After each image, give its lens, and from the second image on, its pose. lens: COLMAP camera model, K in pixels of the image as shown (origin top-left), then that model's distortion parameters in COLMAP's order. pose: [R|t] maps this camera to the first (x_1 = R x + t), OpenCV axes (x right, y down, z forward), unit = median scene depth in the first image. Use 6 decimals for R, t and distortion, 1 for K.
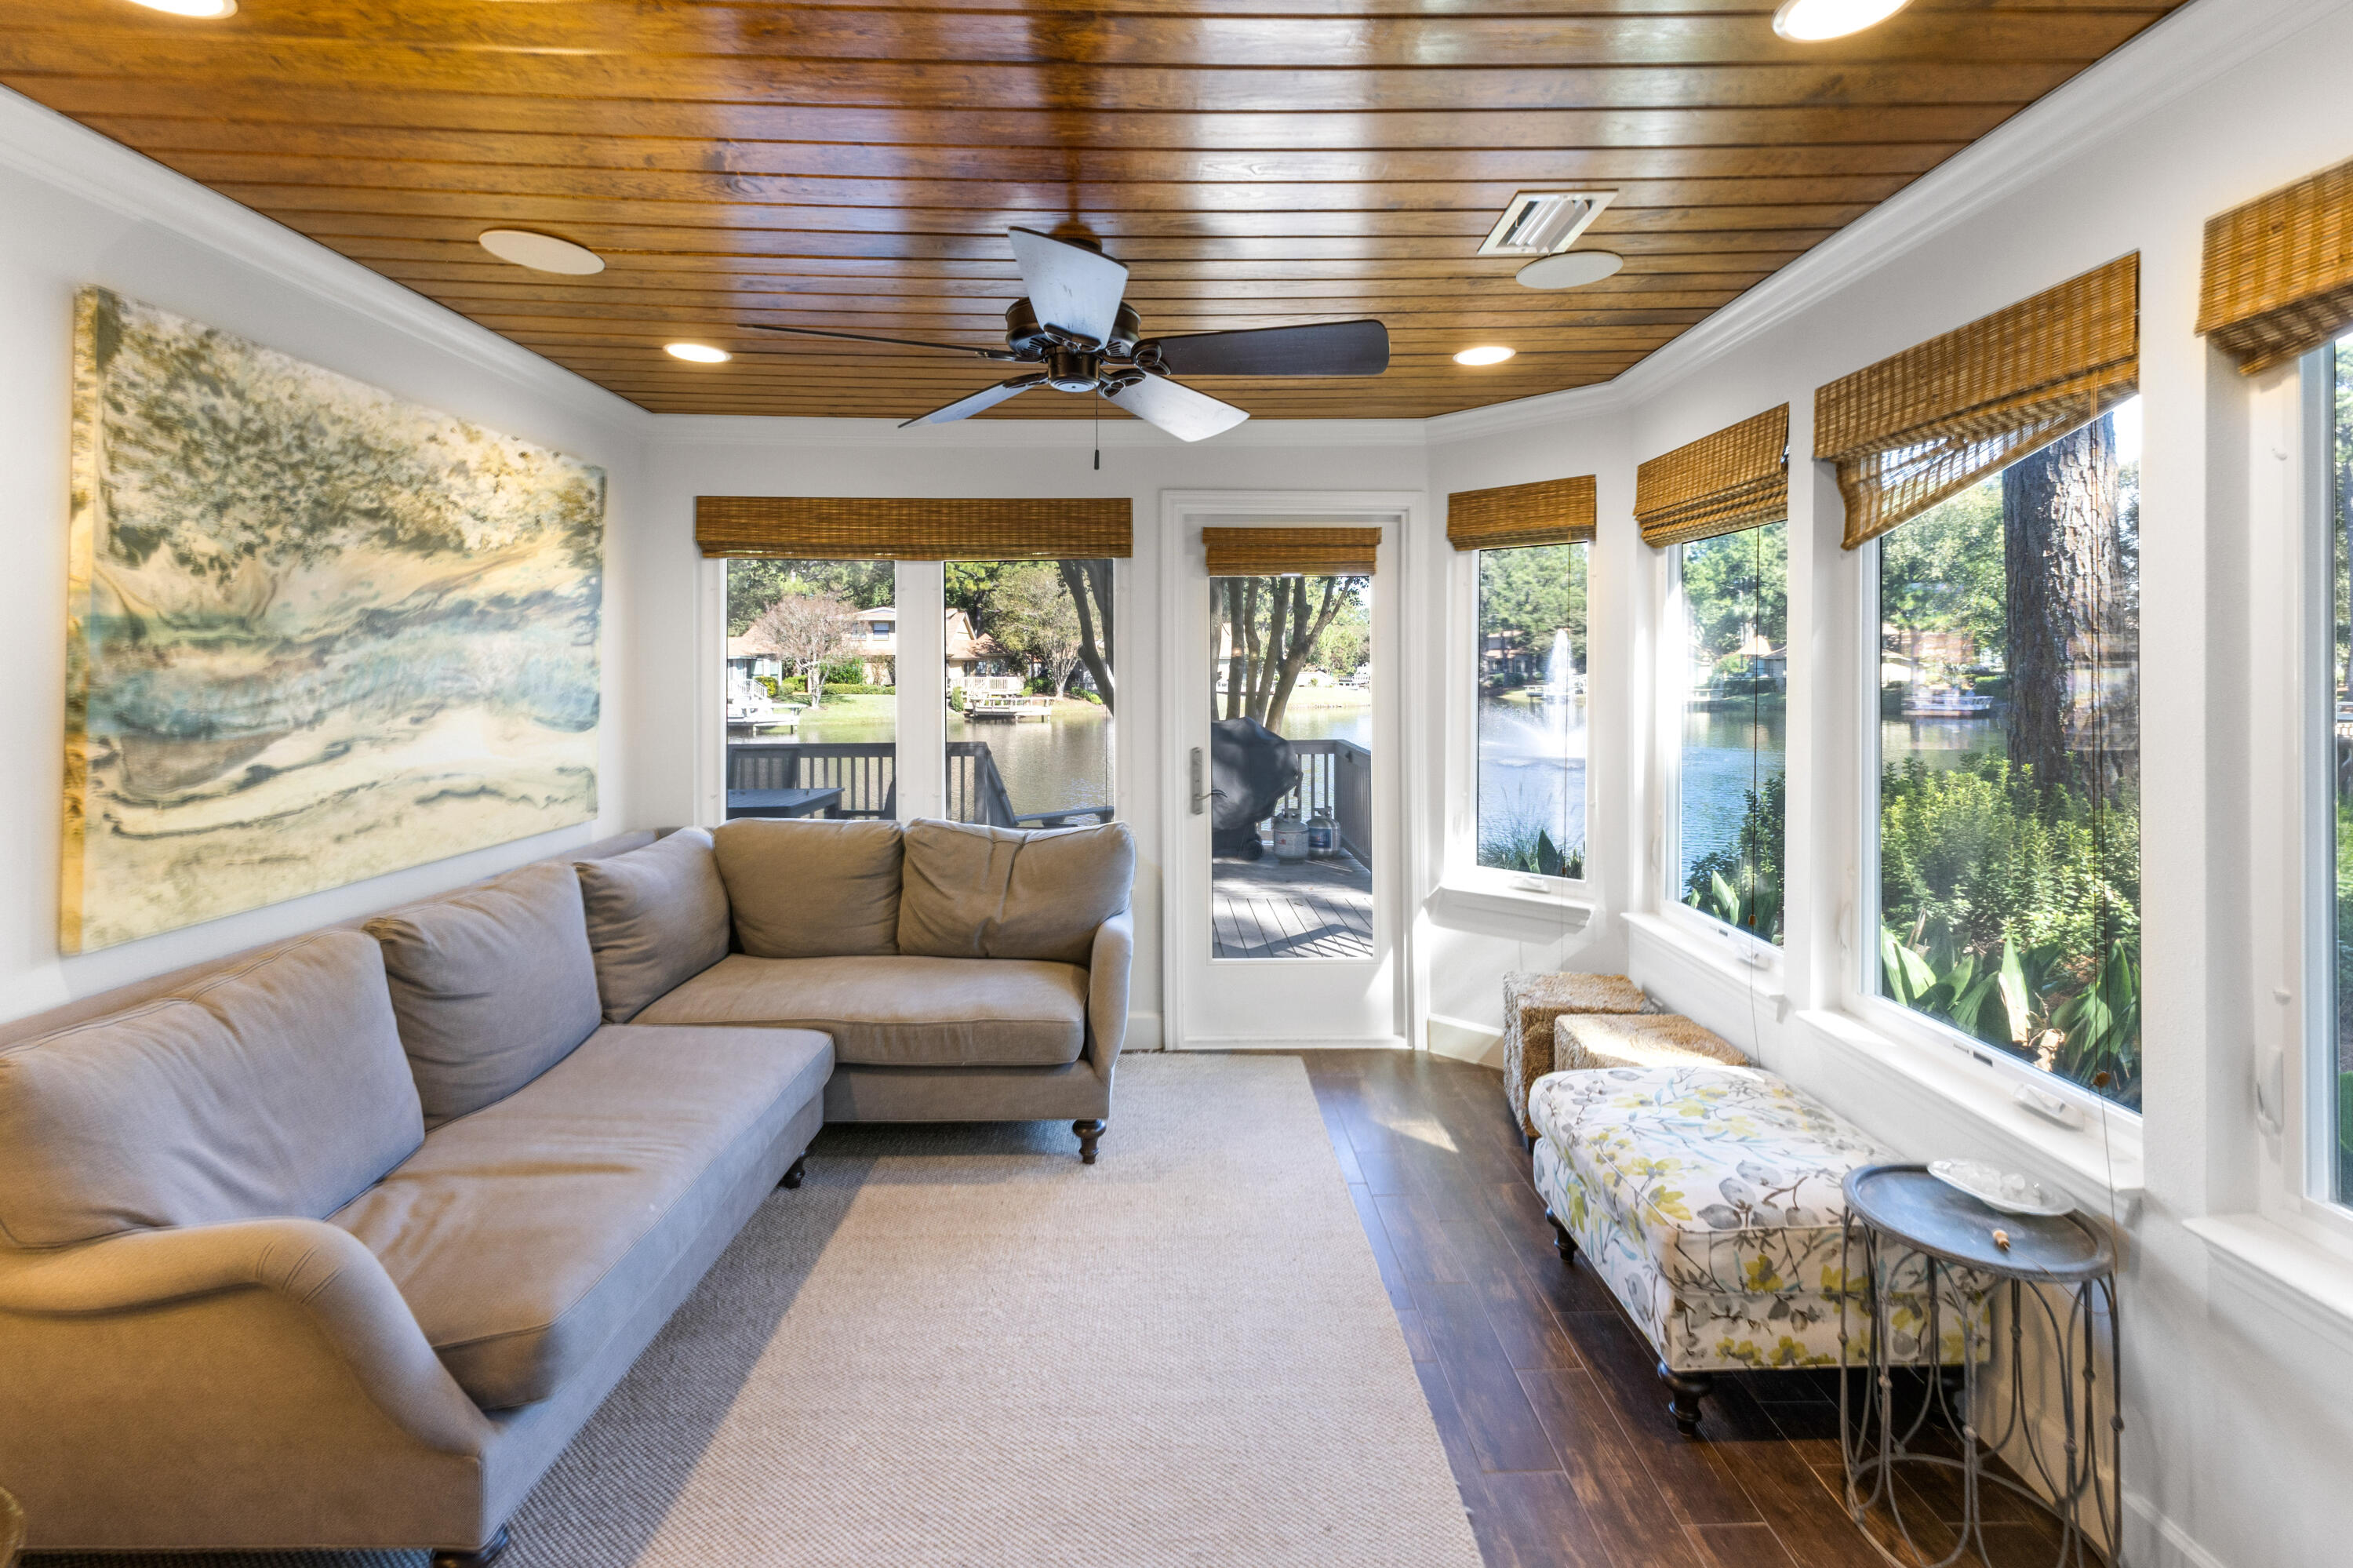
lens RADIAL K [[1097.5, 0, 1172.4], [0, 1097.5, 659.3], [0, 0, 1]] dist [-0.000836, -0.000640]
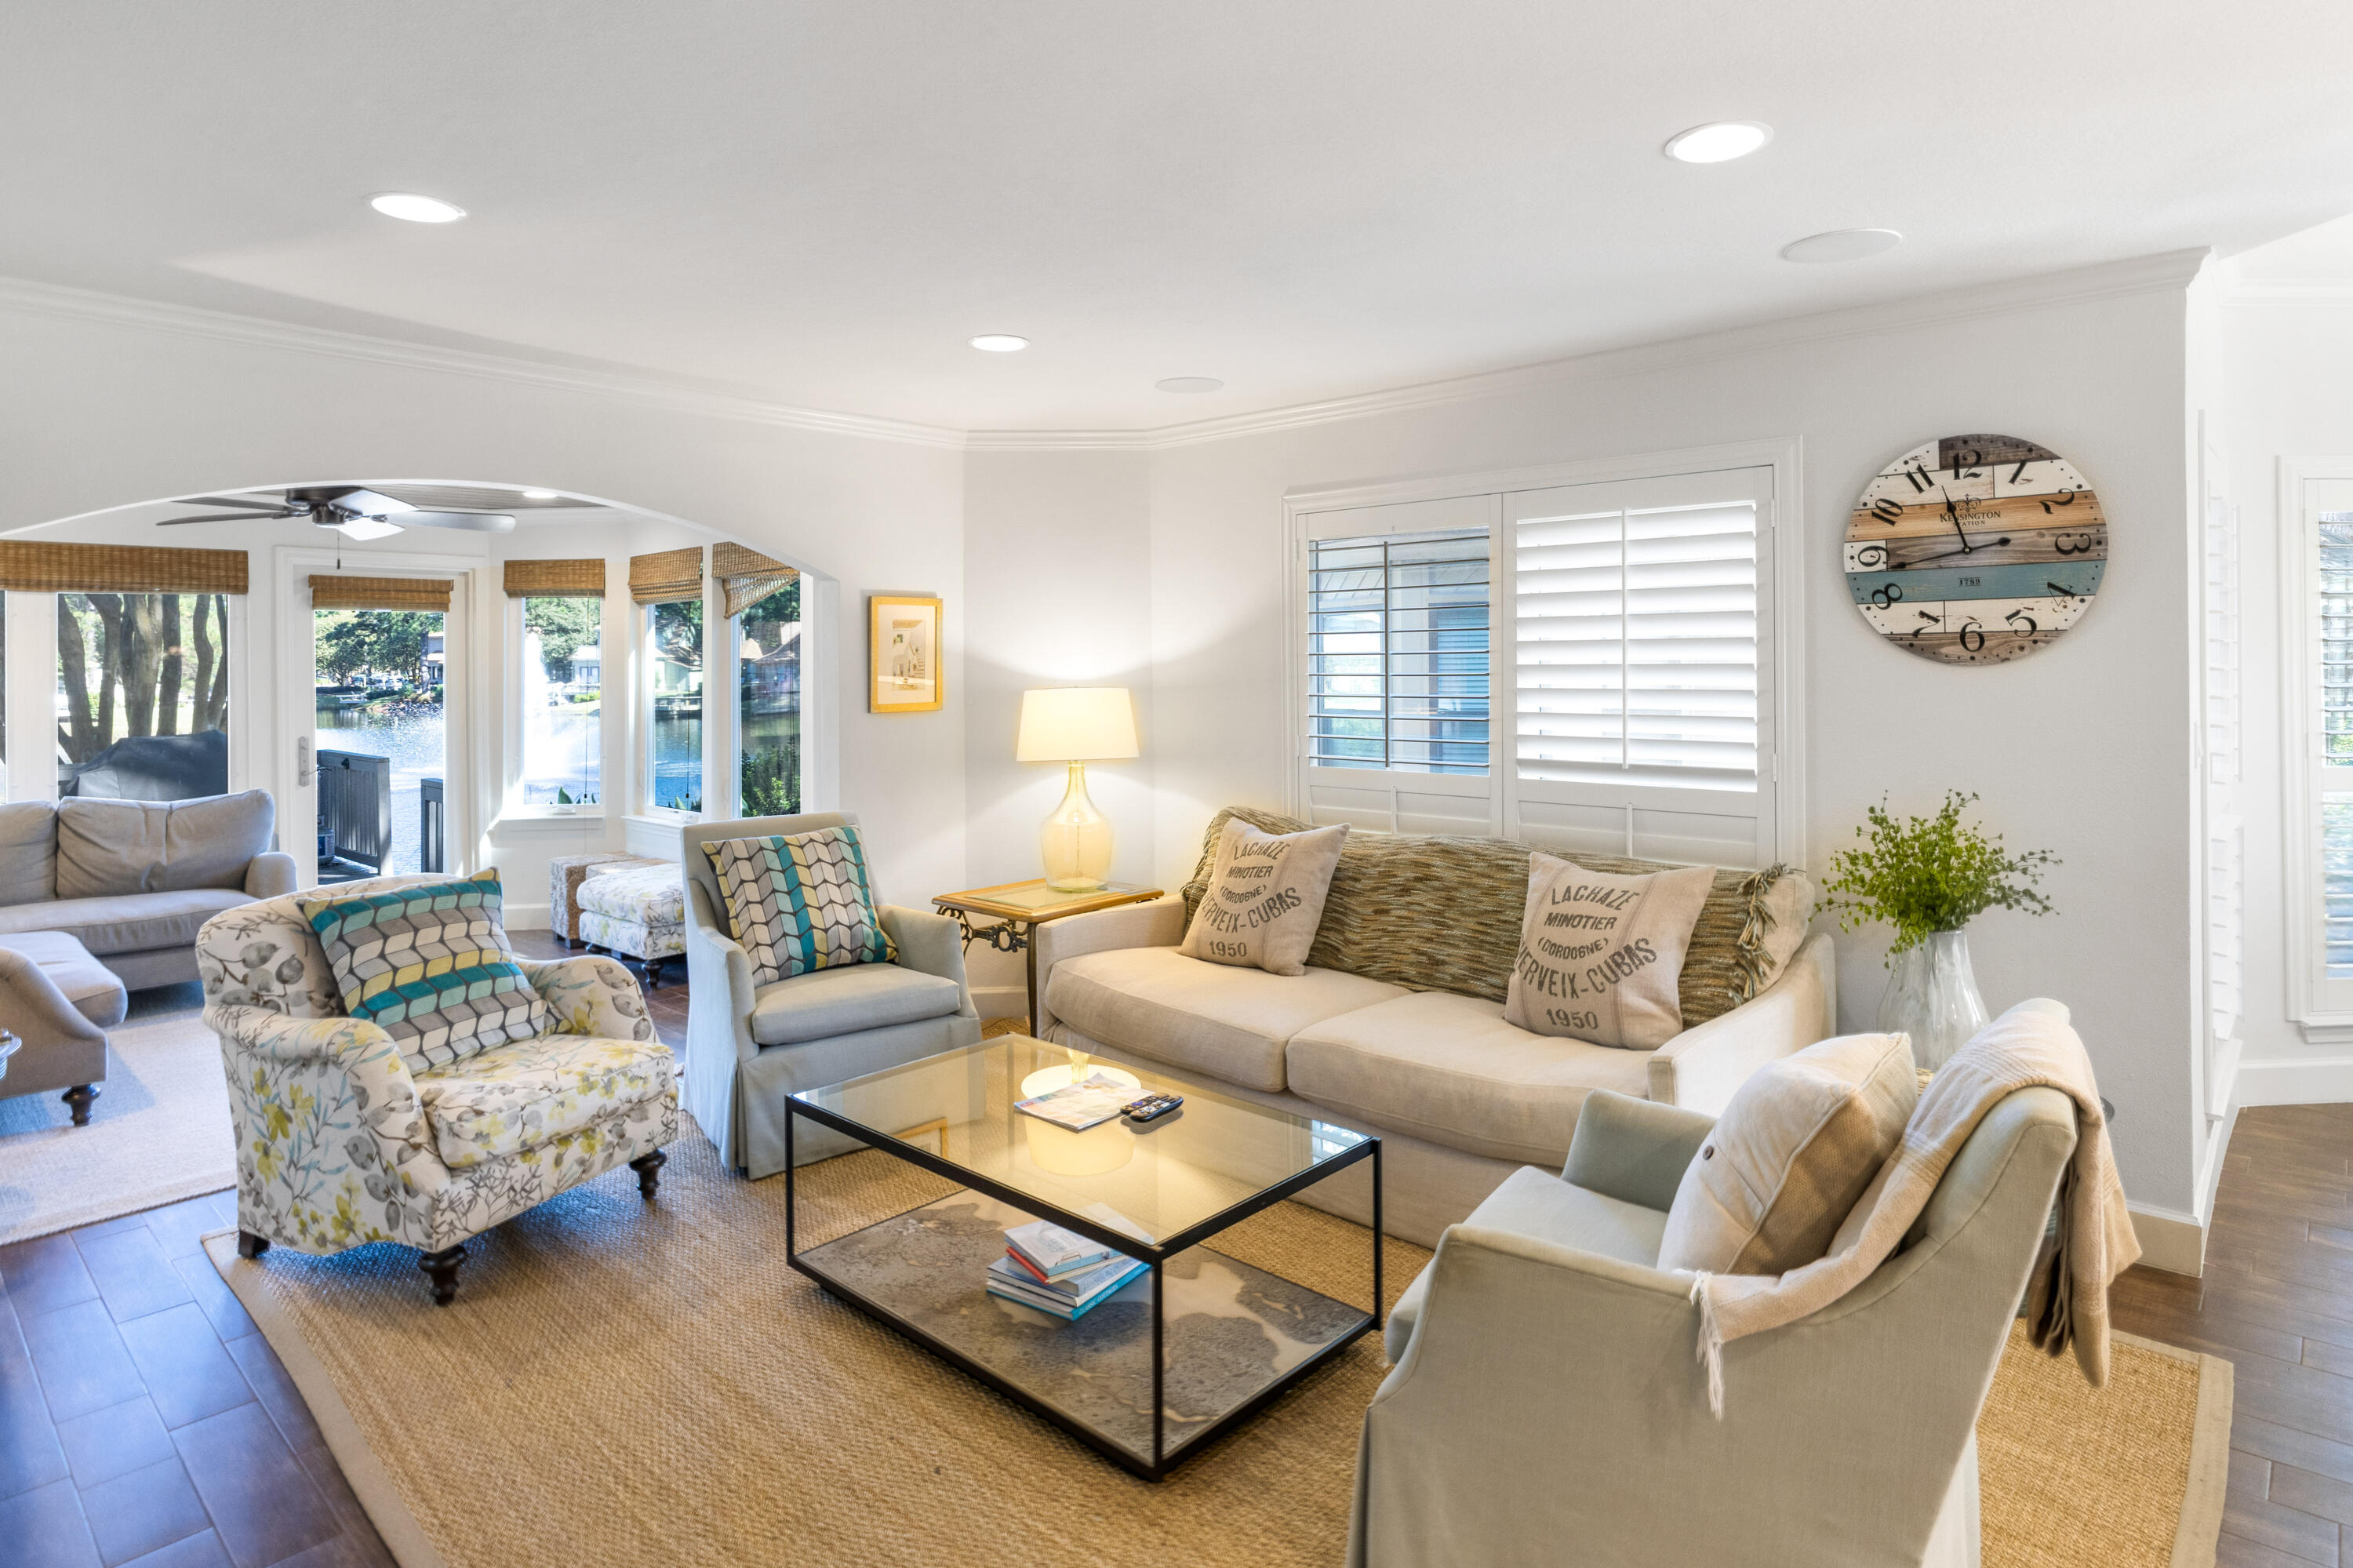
lens RADIAL K [[1272.1, 0, 1179.4], [0, 1272.1, 655.4], [0, 0, 1]] dist [-0.001423, 0.000117]
pose [[0.686085, 0.000634, 0.727521, -0.529377], [0.004661, 0.999975, -0.005267, -0.009383], [-0.727506, 0.007005, 0.686065, -1.209320]]
